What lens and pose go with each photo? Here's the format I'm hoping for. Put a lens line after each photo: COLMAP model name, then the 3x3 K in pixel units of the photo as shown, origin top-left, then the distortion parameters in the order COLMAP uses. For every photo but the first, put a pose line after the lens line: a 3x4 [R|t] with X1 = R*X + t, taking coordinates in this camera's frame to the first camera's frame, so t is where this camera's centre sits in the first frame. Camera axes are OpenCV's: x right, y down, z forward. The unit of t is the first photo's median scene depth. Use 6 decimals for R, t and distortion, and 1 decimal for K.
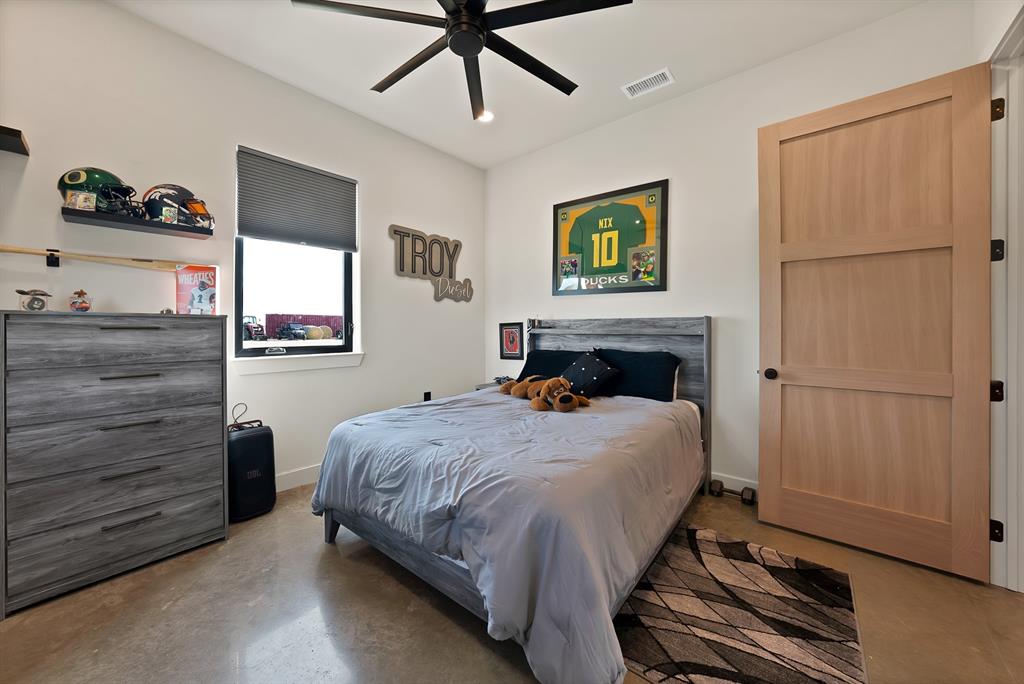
lens RADIAL K [[370.6, 0, 511.3], [0, 370.6, 338.9], [0, 0, 1]] dist [-0.008327, 0.000522]
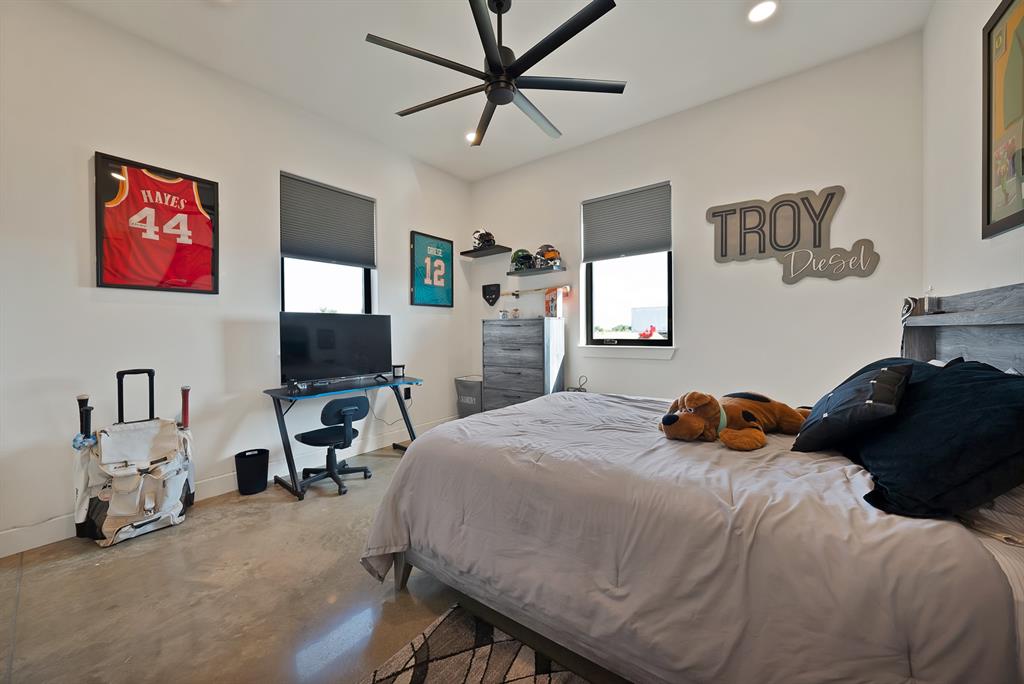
lens RADIAL K [[370.6, 0, 507.3], [0, 370.6, 343.5], [0, 0, 1]] dist [-0.008327, 0.000522]
pose [[0.073160, 0.031694, -0.996816, 0.523451], [-0.018966, 0.999358, 0.030383, 0.003974], [0.997140, 0.016682, 0.073714, 0.420278]]
